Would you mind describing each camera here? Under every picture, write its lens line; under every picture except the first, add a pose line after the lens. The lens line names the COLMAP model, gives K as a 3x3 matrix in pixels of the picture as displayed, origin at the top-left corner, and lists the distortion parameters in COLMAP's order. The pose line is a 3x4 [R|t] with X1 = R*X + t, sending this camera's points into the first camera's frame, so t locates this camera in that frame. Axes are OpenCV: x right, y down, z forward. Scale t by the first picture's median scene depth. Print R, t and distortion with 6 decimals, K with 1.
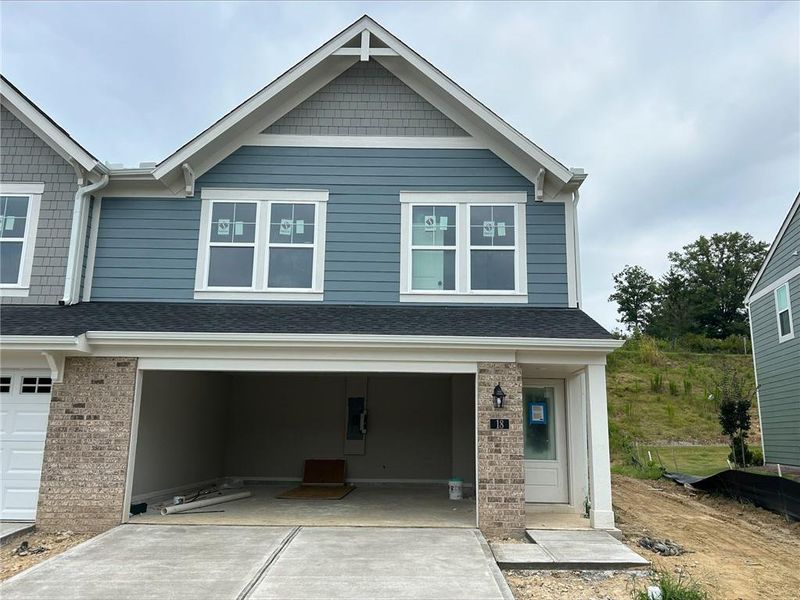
lens RADIAL K [[655.6, 0, 411.4], [0, 655.6, 300.2], [0, 0, 1]] dist [0.059232, -0.042904]
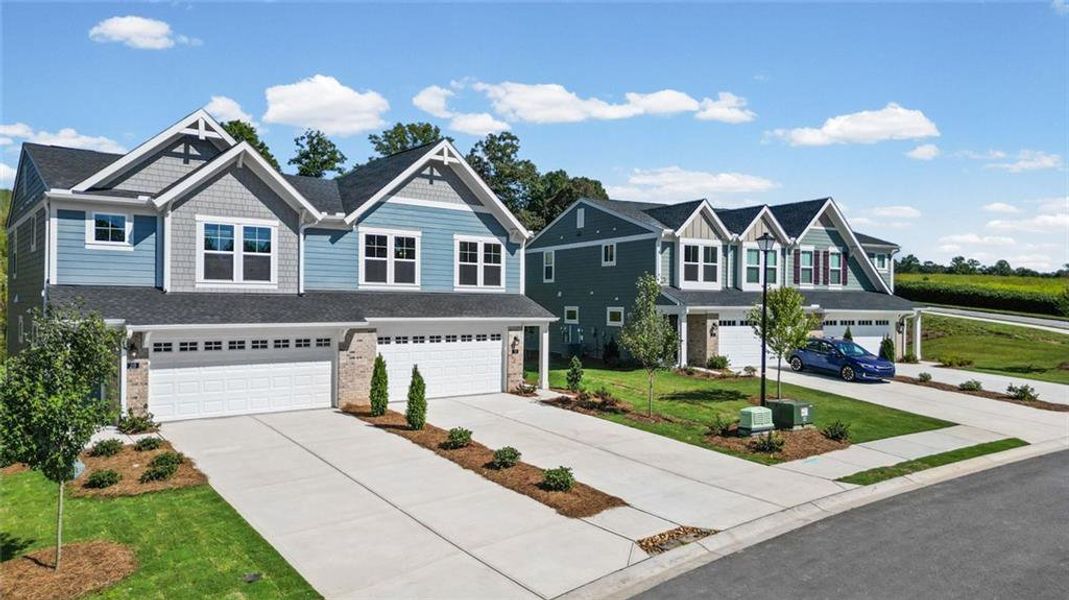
lens RADIAL K [[764.2, 0, 541.2], [0, 764.2, 323.7], [0, 0, 1]] dist [0.064101, -0.015969]
pose [[0.769657, -0.025312, 0.637956, -1.285447], [-0.128853, 0.972494, 0.194040, -0.382405], [-0.625320, -0.231547, 0.745225, -0.923804]]
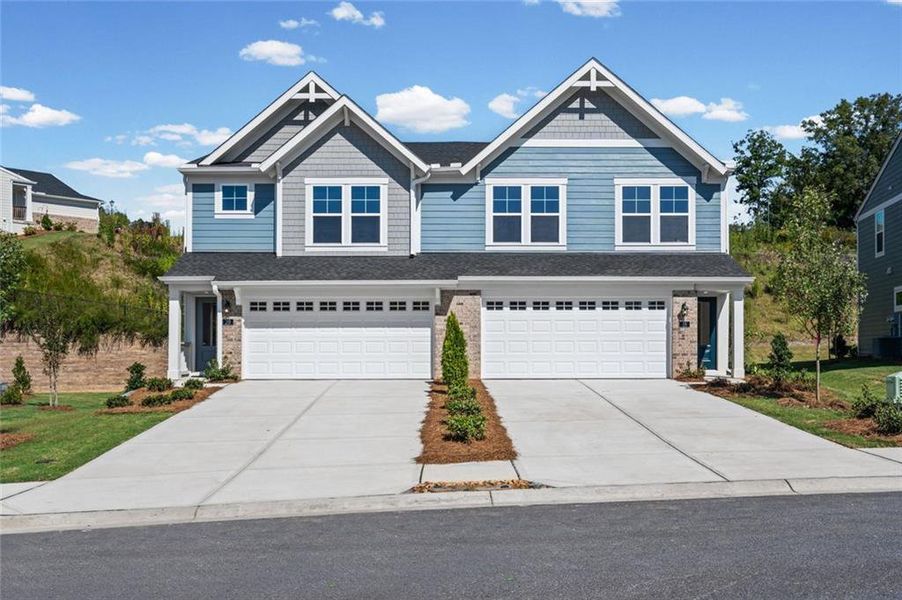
lens RADIAL K [[925.3, 0, 452.5], [0, 925.3, 353.6], [0, 0, 1]] dist [0.004915, 0.000000]
pose [[0.999811, -0.015192, 0.012094, -0.432069], [0.012390, 0.978665, 0.205091, -0.212375], [-0.014951, -0.204902, 0.978668, -1.209241]]
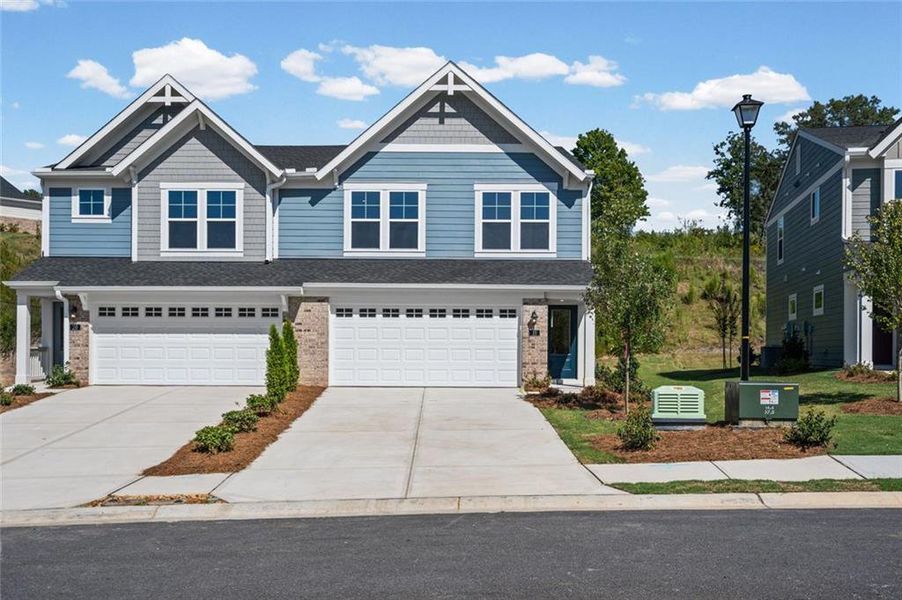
lens RADIAL K [[925.3, 0, 437.7], [0, 925.3, 368.7], [0, 0, 1]] dist [0.004915, 0.000000]
pose [[0.999933, -0.007506, -0.008825, -0.086481], [0.009247, 0.975990, 0.217618, -0.214413], [0.006980, -0.217685, 0.975994, -1.187373]]
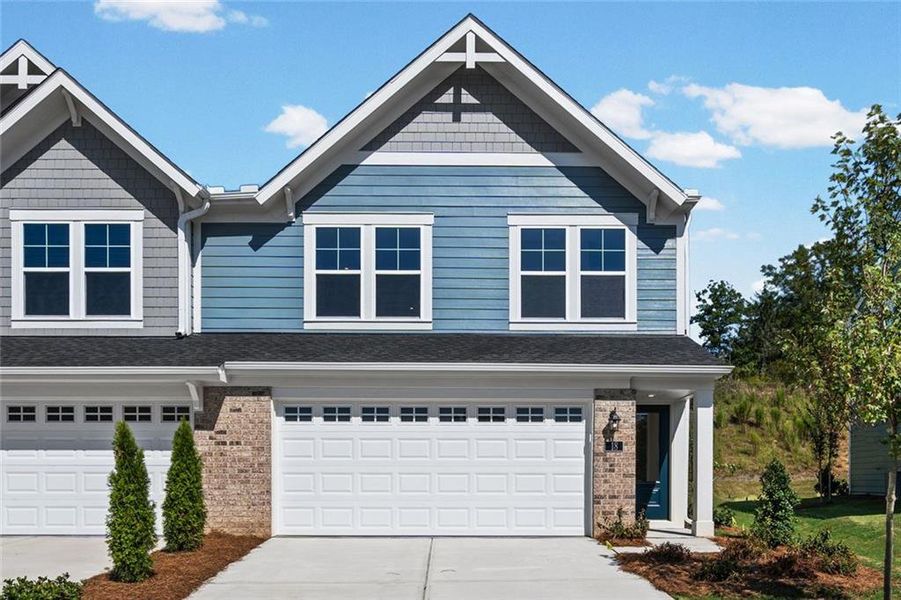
lens RADIAL K [[773.9, 0, 463.1], [0, 773.9, 492.9], [0, 0, 1]] dist [-0.016966, 0.007913]
pose [[0.999817, -0.011726, 0.015141, -0.106480], [0.008216, 0.976814, 0.213931, -0.007533], [-0.017298, -0.213768, 0.976731, -0.198379]]
